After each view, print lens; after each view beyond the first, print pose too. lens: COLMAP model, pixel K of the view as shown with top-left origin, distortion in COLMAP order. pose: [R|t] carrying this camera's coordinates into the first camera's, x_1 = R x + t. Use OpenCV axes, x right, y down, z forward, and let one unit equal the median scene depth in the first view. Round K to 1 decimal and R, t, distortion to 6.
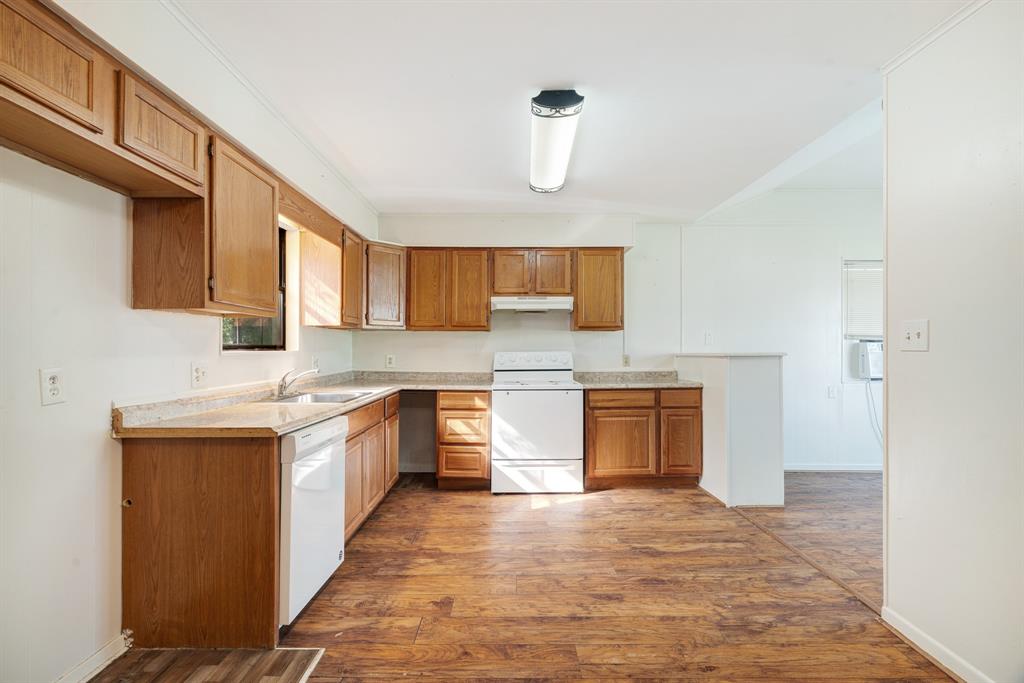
lens RADIAL K [[469.6, 0, 512.0], [0, 469.6, 341.5], [0, 0, 1]] dist [-0.000436, -0.000072]
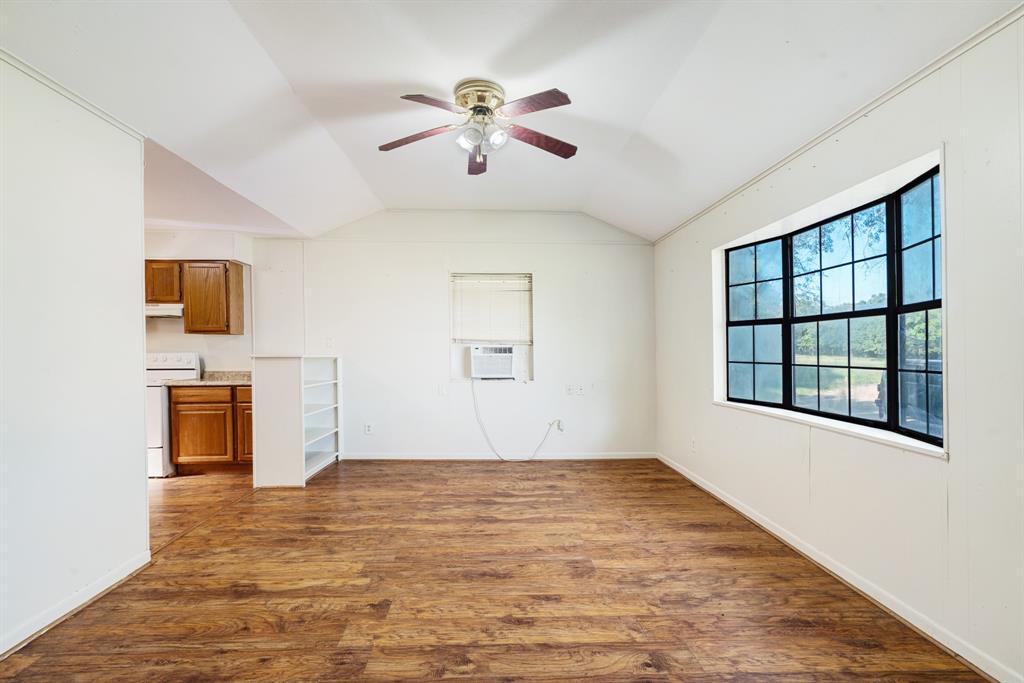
lens RADIAL K [[478.9, 0, 512.0], [0, 478.9, 341.5], [0, 0, 1]] dist [0.002459, 0.000250]
pose [[0.999515, 0.005535, 0.030647, 0.939462], [-0.005530, 0.999985, -0.000246, -0.010047], [-0.030648, 0.000076, 0.999530, -0.181625]]
